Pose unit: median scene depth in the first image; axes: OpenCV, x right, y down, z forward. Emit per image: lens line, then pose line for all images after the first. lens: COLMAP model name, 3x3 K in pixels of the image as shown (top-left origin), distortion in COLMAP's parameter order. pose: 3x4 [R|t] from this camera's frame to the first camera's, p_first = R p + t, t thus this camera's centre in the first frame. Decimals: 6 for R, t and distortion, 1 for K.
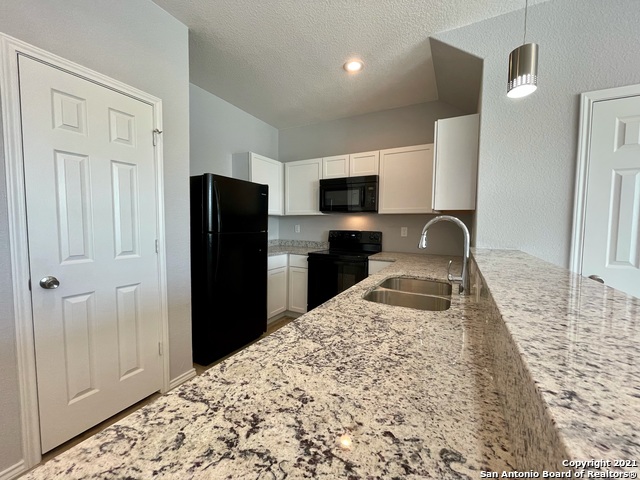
lens RADIAL K [[257.9, 0, 319.7], [0, 257.9, 239.5], [0, 0, 1]] dist [-0.003208, 0.000437]
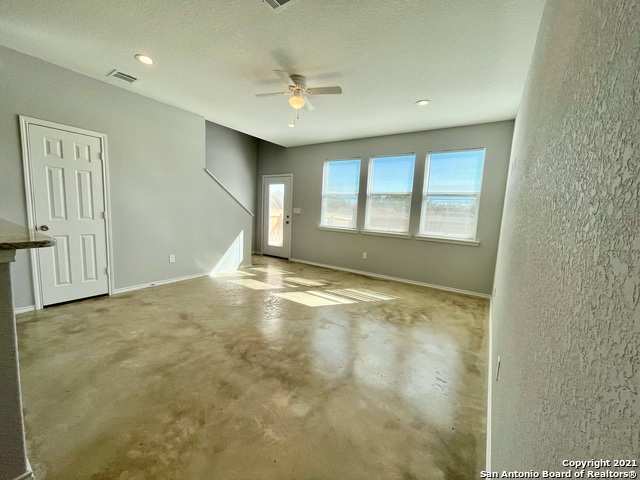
lens RADIAL K [[257.9, 0, 316.9], [0, 257.9, 240.5], [0, 0, 1]] dist [-0.003208, 0.000437]
pose [[0.103332, -0.118005, 0.987622, -0.485462], [0.009333, 0.993009, 0.117672, 0.051308], [-0.994603, -0.002942, 0.103711, -1.025806]]
